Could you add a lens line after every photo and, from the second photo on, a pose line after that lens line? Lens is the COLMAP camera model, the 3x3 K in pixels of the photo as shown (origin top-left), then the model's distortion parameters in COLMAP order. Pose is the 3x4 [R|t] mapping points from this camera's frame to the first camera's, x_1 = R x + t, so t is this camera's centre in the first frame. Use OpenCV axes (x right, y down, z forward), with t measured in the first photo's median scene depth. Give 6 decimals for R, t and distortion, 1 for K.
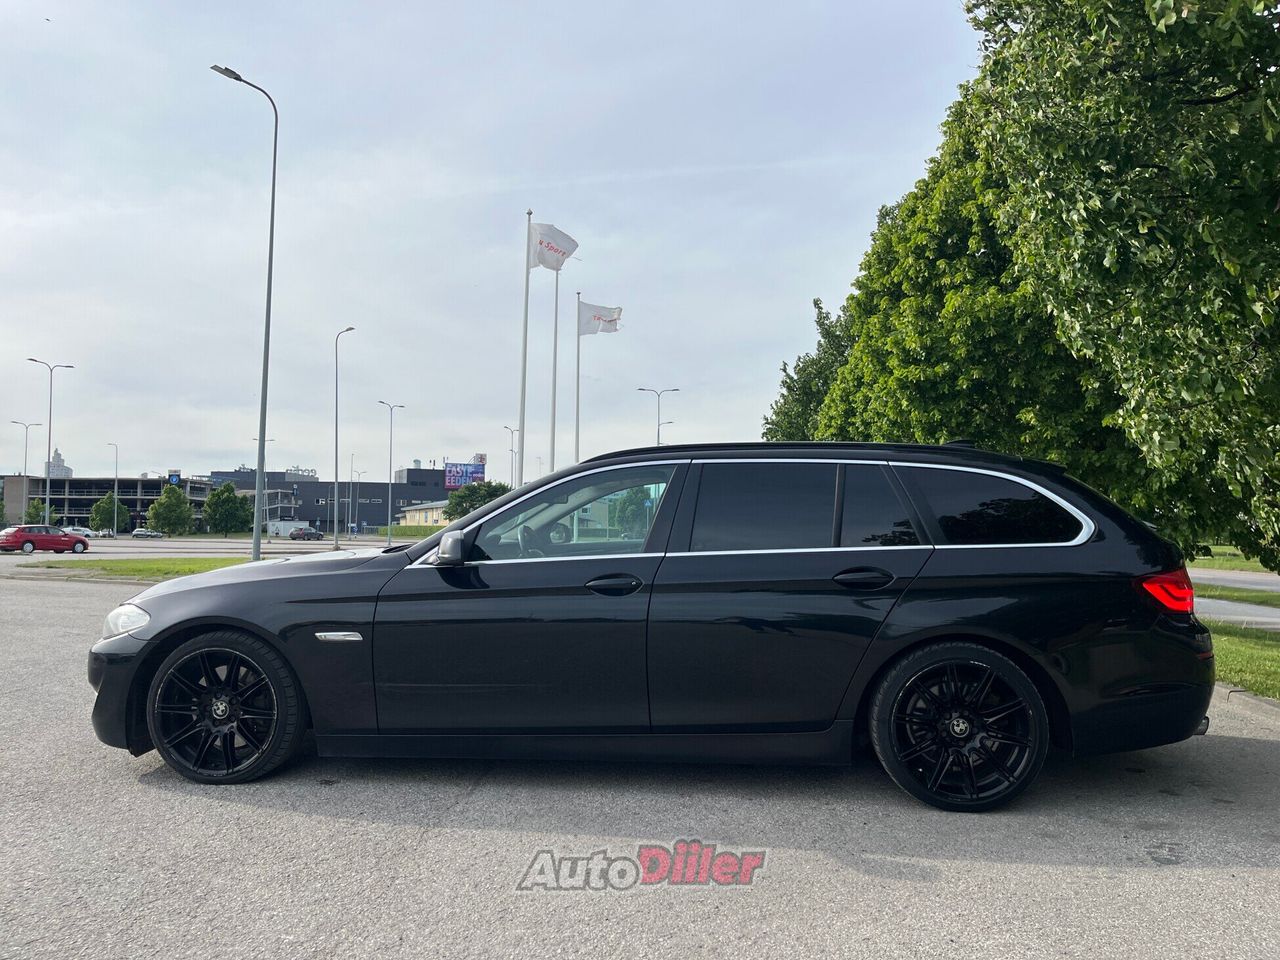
lens RADIAL K [[984.1, 0, 644.8], [0, 984.1, 478.8], [0, 0, 1]] dist [0.066213, -0.071180]
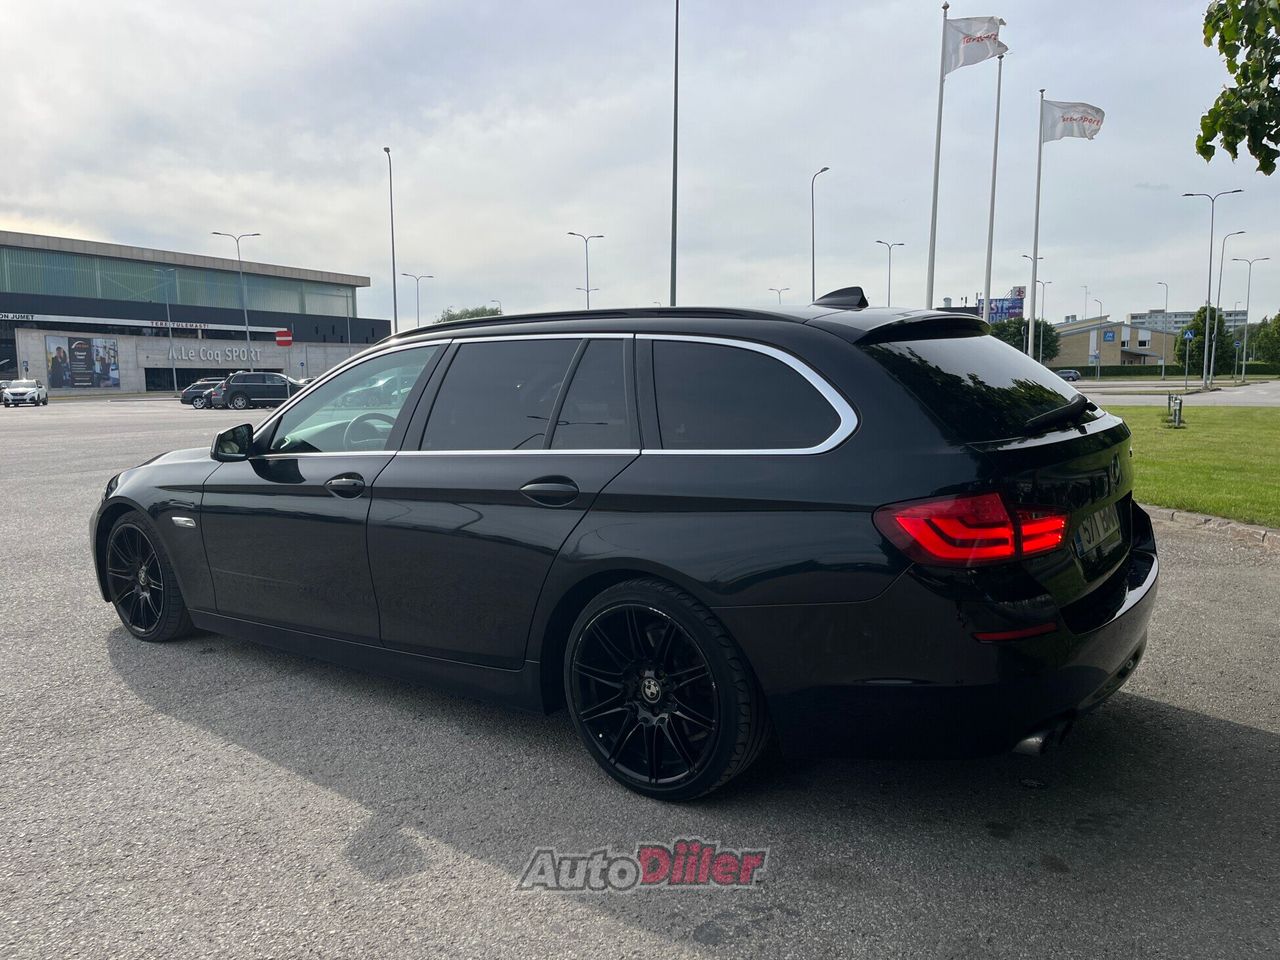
lens RADIAL K [[984.1, 0, 639.2], [0, 984.1, 482.2], [0, 0, 1]] dist [0.066213, -0.071180]
pose [[0.846284, 0.036652, -0.531470, 0.662911], [0.050594, 0.987592, 0.148670, -0.017495], [0.530324, -0.152706, 0.833929, 0.369052]]
